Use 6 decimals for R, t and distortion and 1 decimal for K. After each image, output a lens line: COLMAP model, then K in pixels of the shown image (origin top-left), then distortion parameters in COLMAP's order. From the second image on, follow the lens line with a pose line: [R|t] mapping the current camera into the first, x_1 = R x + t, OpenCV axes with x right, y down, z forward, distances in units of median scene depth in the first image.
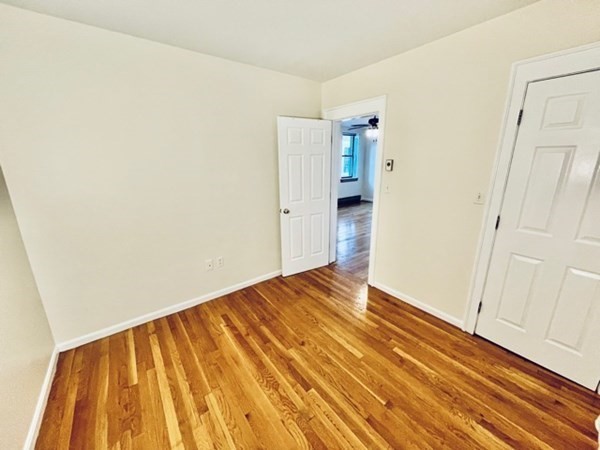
lens RADIAL K [[242.1, 0, 299.6], [0, 242.1, 223.0], [0, 0, 1]] dist [-0.001838, -0.000106]
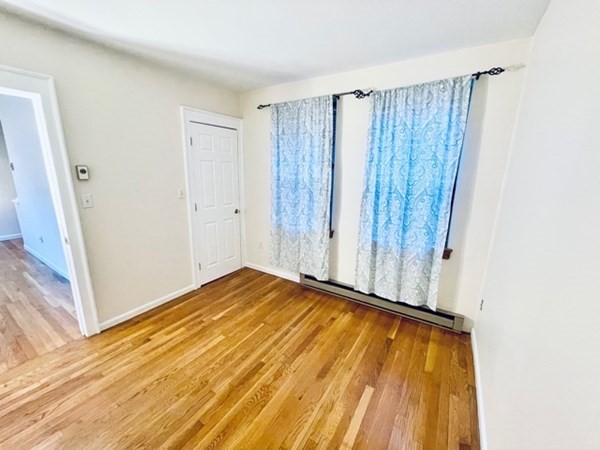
lens RADIAL K [[242.1, 0, 301.9], [0, 242.1, 223.6], [0, 0, 1]] dist [-0.001838, -0.000106]
pose [[-0.347402, -0.211064, 0.913654, -0.822562], [0.226820, 0.926492, 0.300275, -0.208797], [-0.909871, 0.311551, -0.273992, 0.811791]]
